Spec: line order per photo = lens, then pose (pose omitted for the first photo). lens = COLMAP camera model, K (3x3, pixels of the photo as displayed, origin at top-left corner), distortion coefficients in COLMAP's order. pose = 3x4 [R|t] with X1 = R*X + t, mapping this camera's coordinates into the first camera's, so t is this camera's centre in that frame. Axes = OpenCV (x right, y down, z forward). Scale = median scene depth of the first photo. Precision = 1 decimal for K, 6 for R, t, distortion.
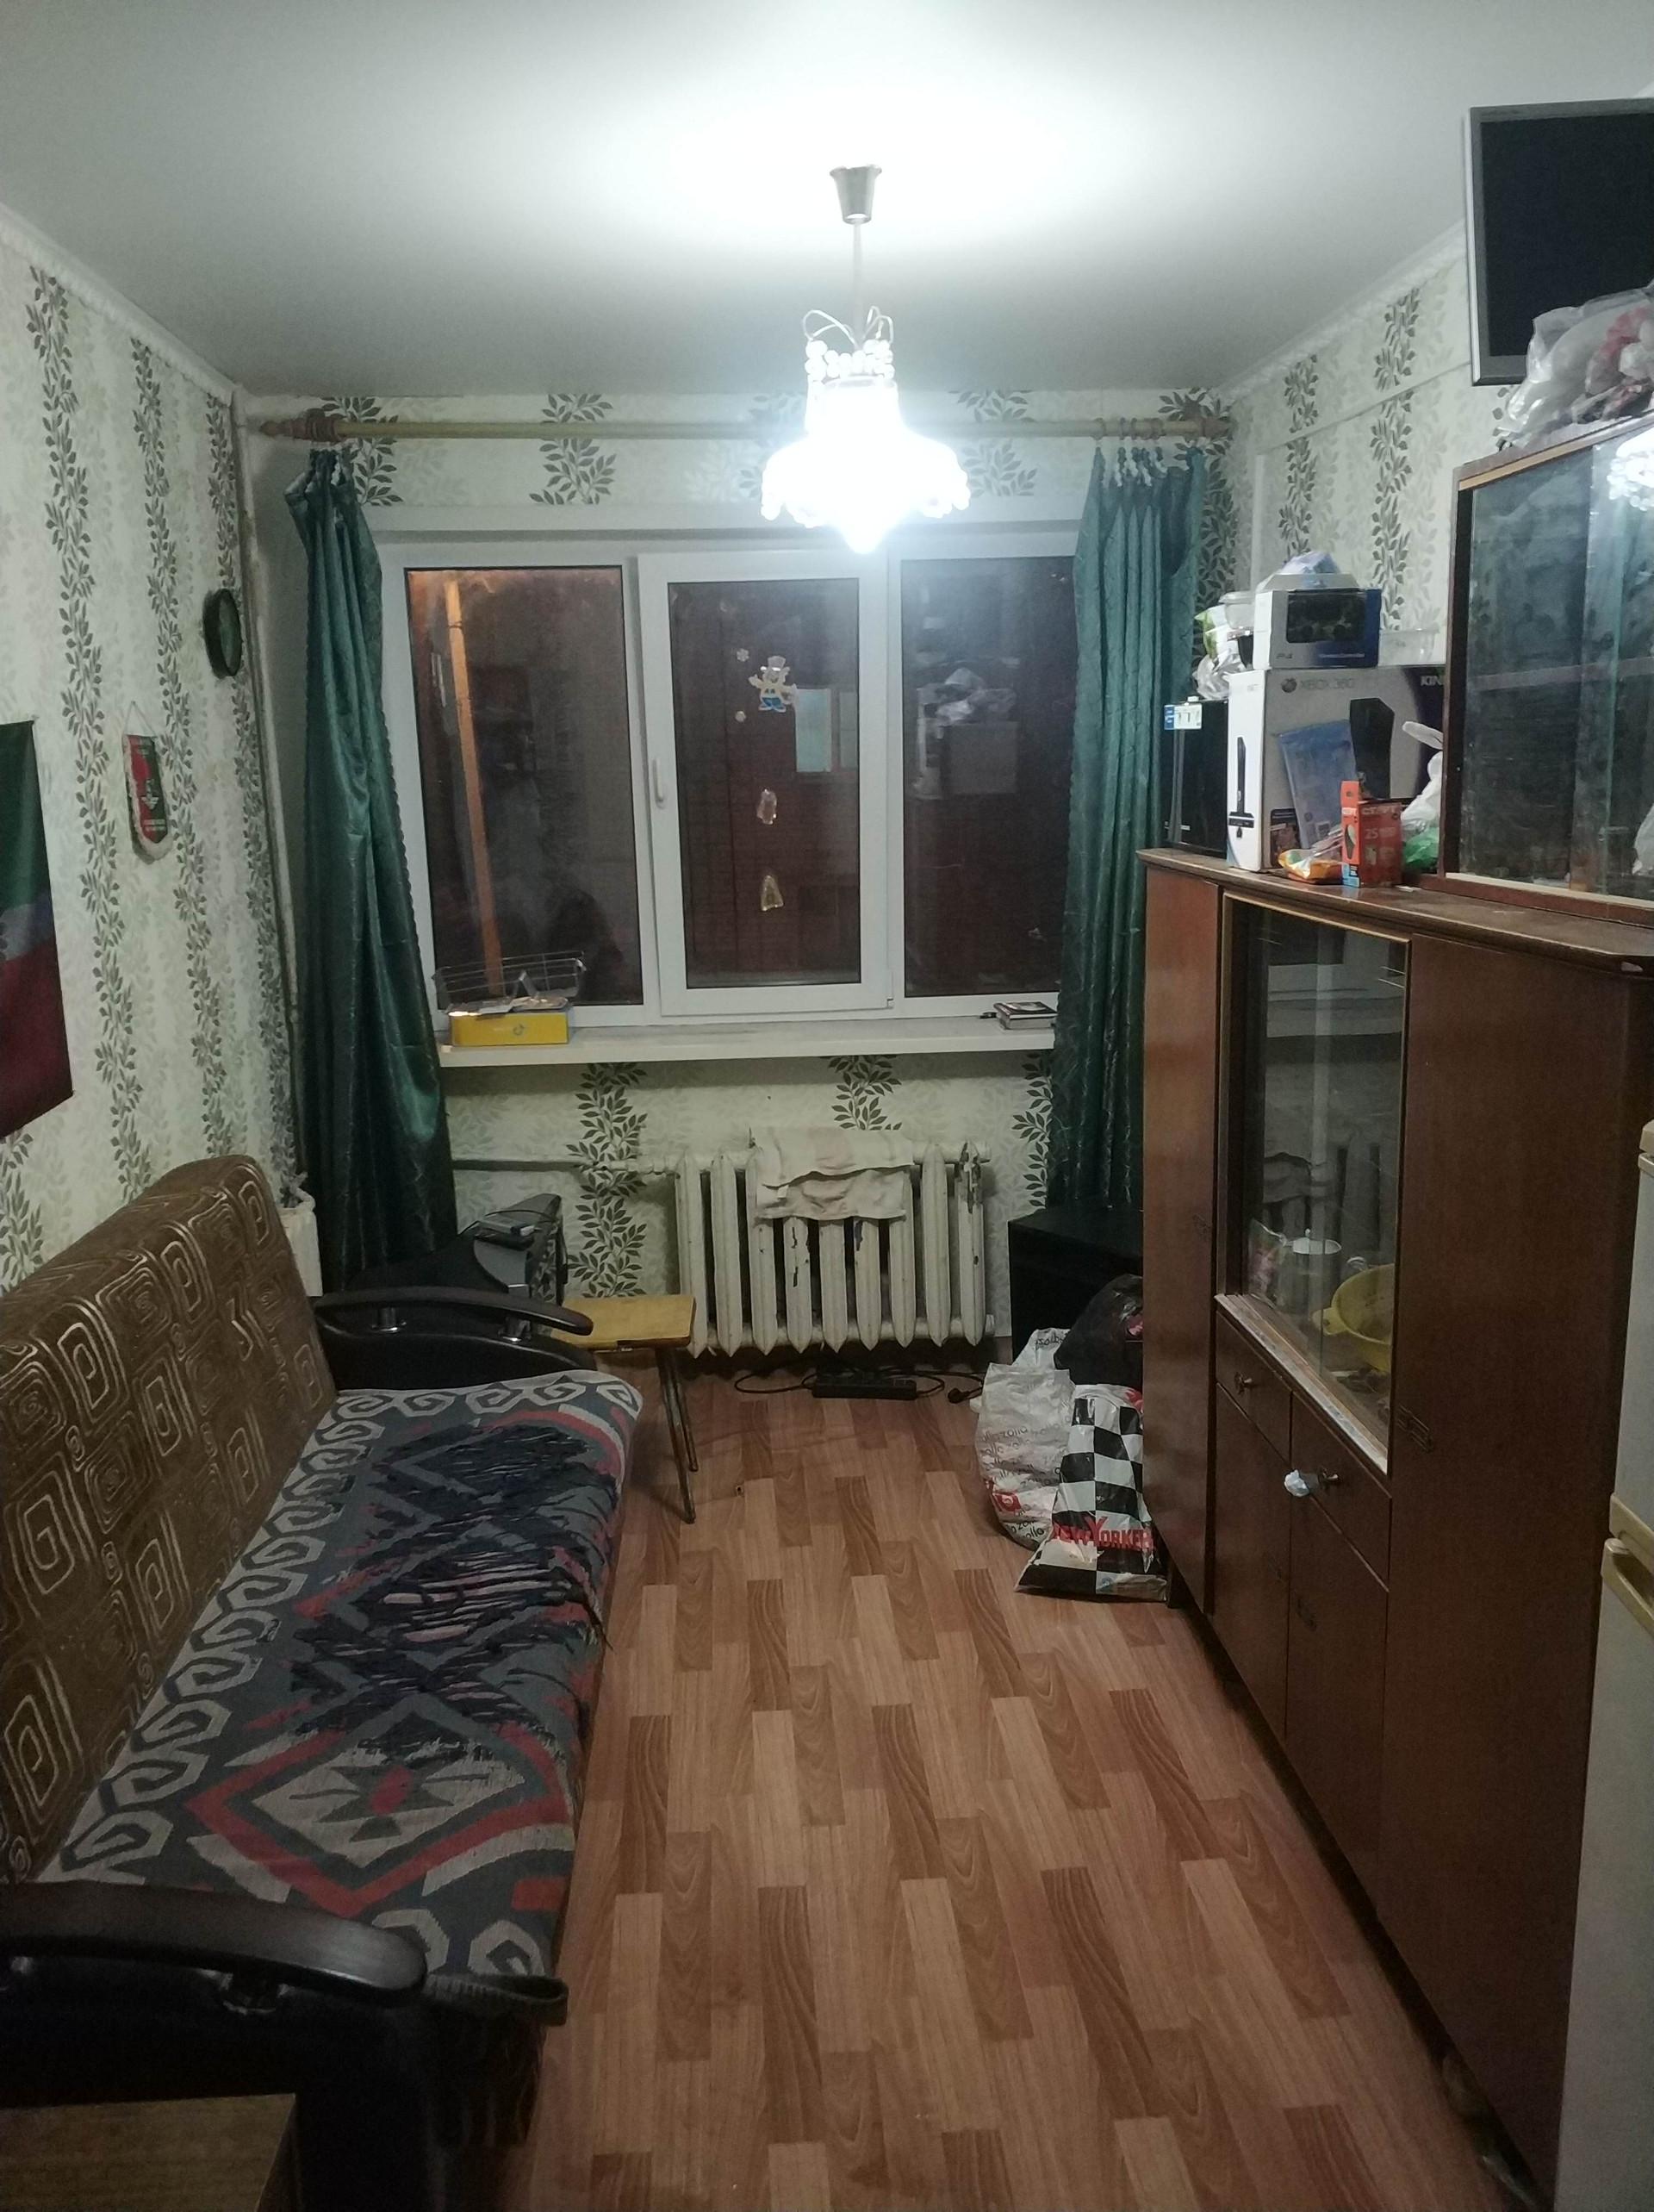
lens RADIAL K [[1735.5, 0, 796.9], [0, 1735.5, 1106.0], [0, 0, 1]] dist [-0.004752, -0.005691]
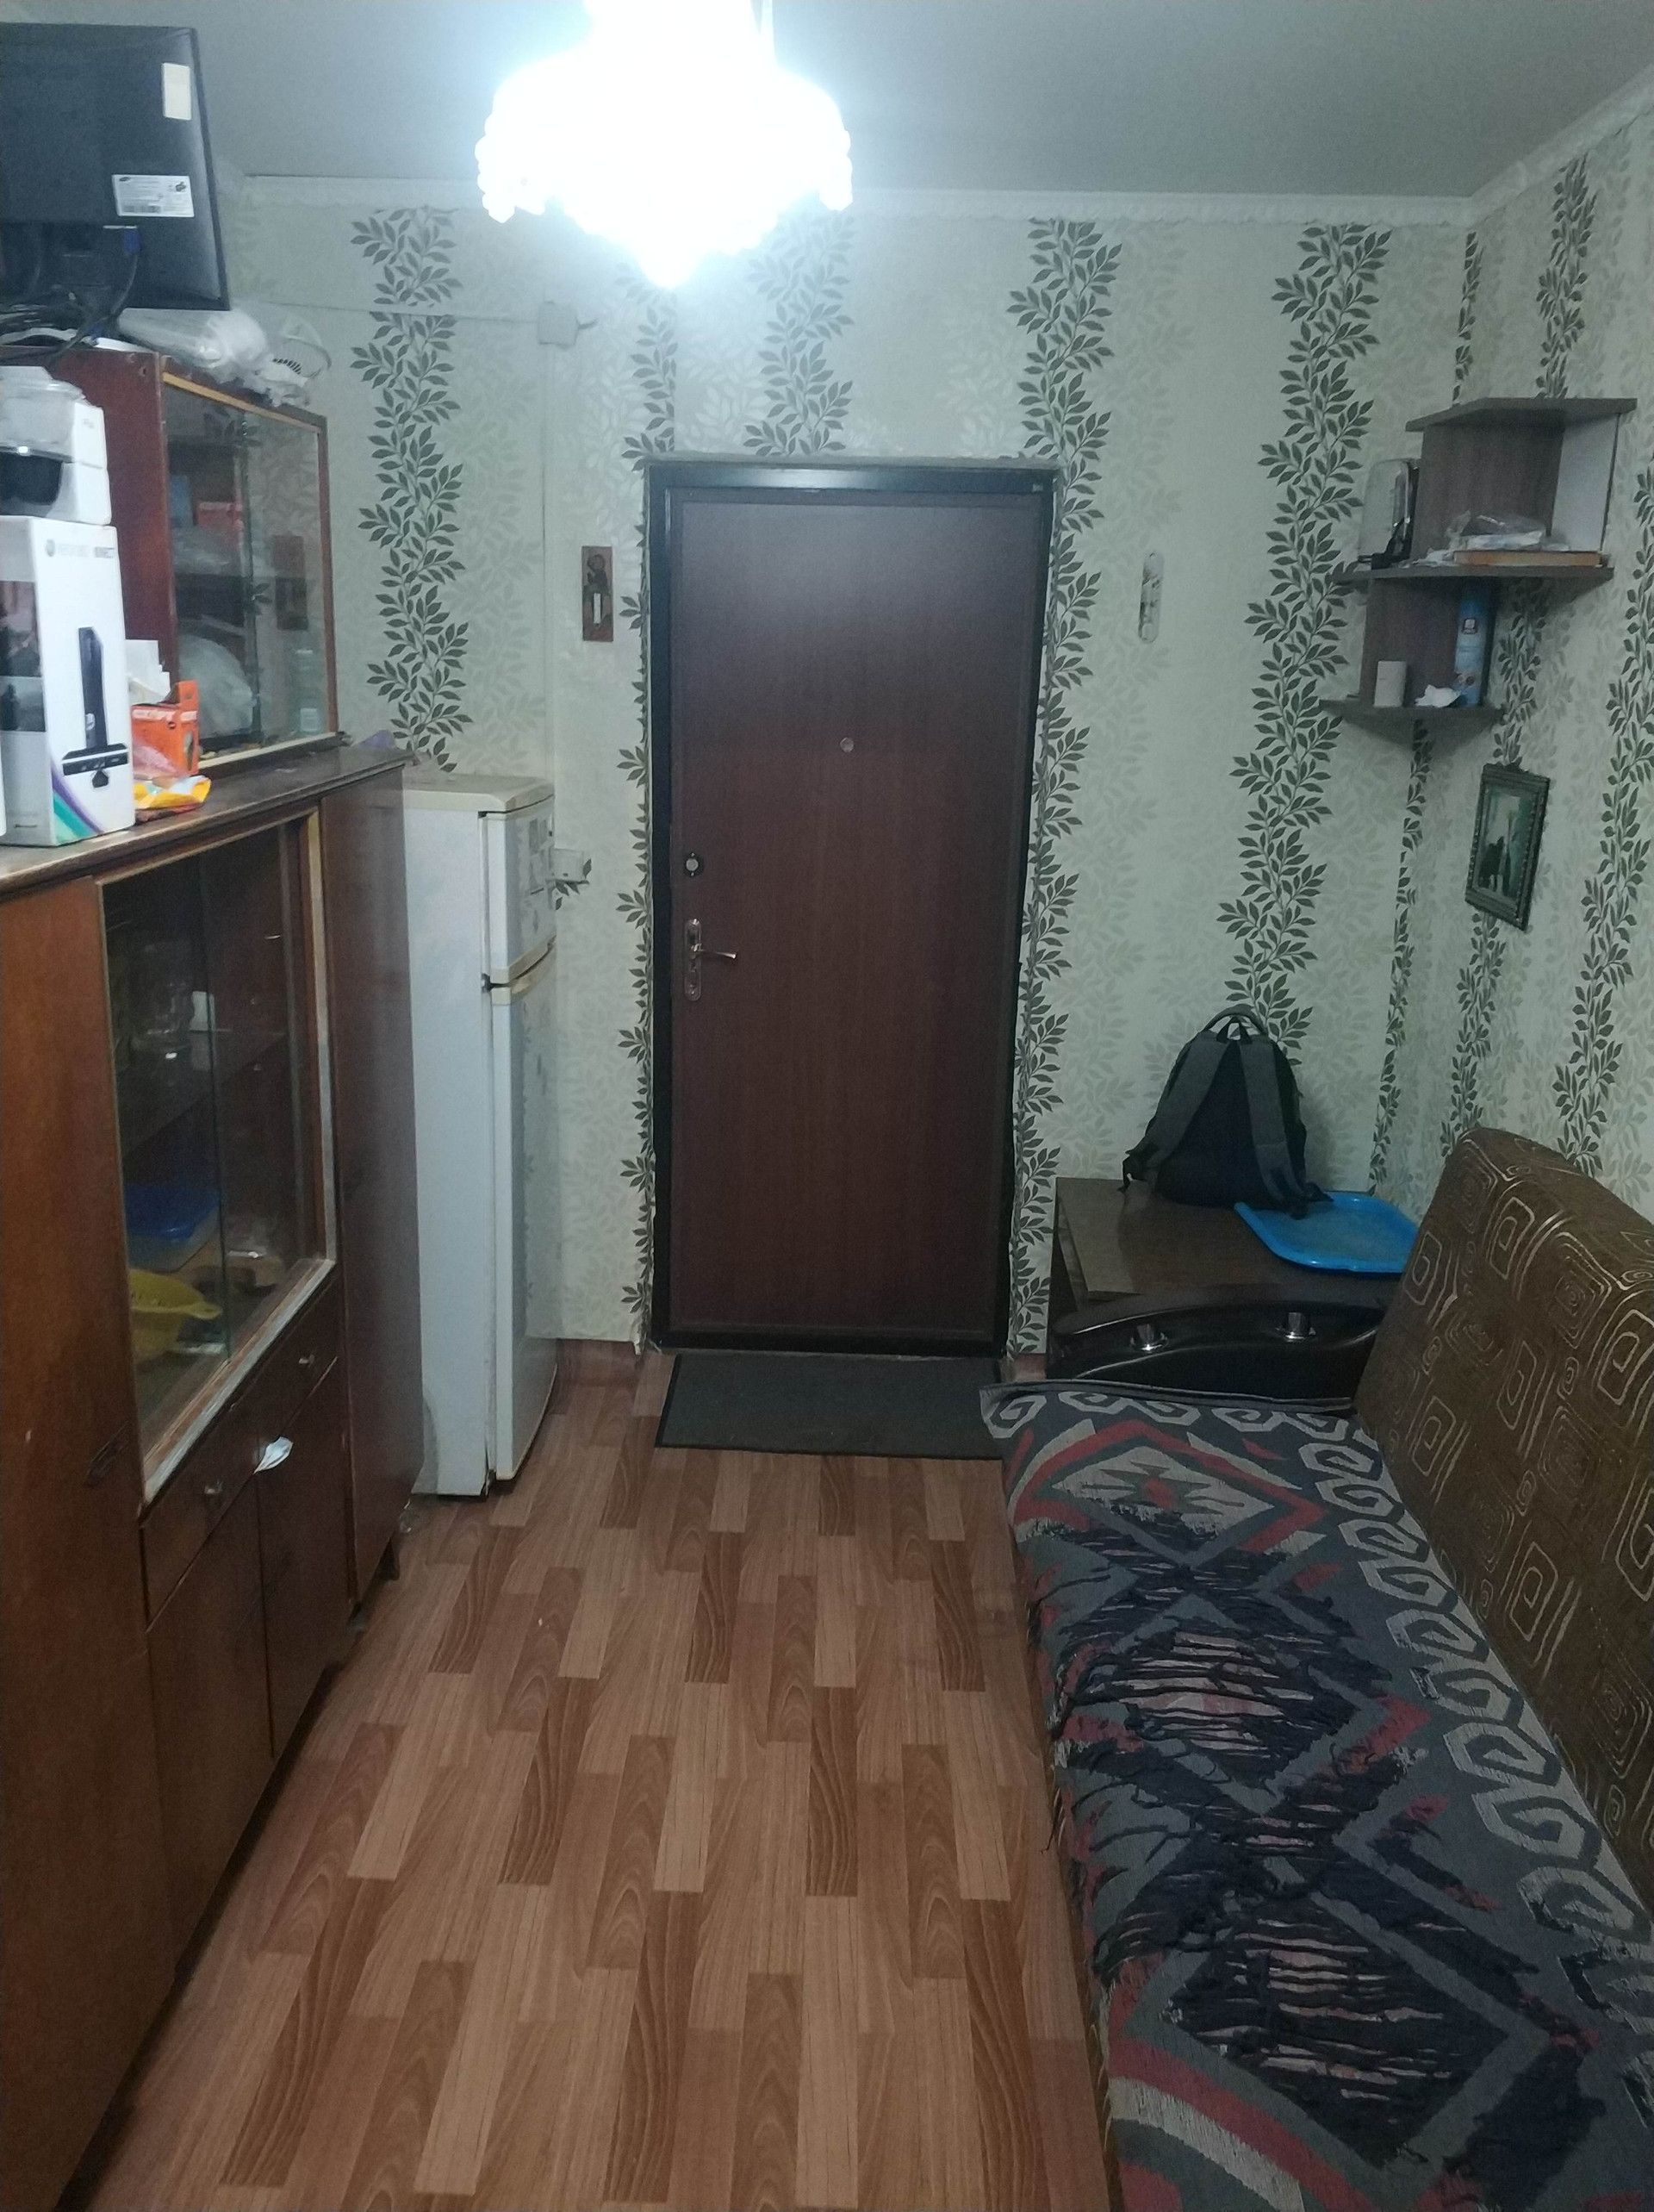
lens RADIAL K [[1735.5, 0, 796.9], [0, 1735.5, 1106.0], [0, 0, 1]] dist [-0.004752, -0.005691]
pose [[-0.997163, -0.021374, 0.072177, -0.049449], [0.013618, 0.891793, 0.452239, -0.352018], [-0.074033, 0.451939, -0.888972, 1.684437]]
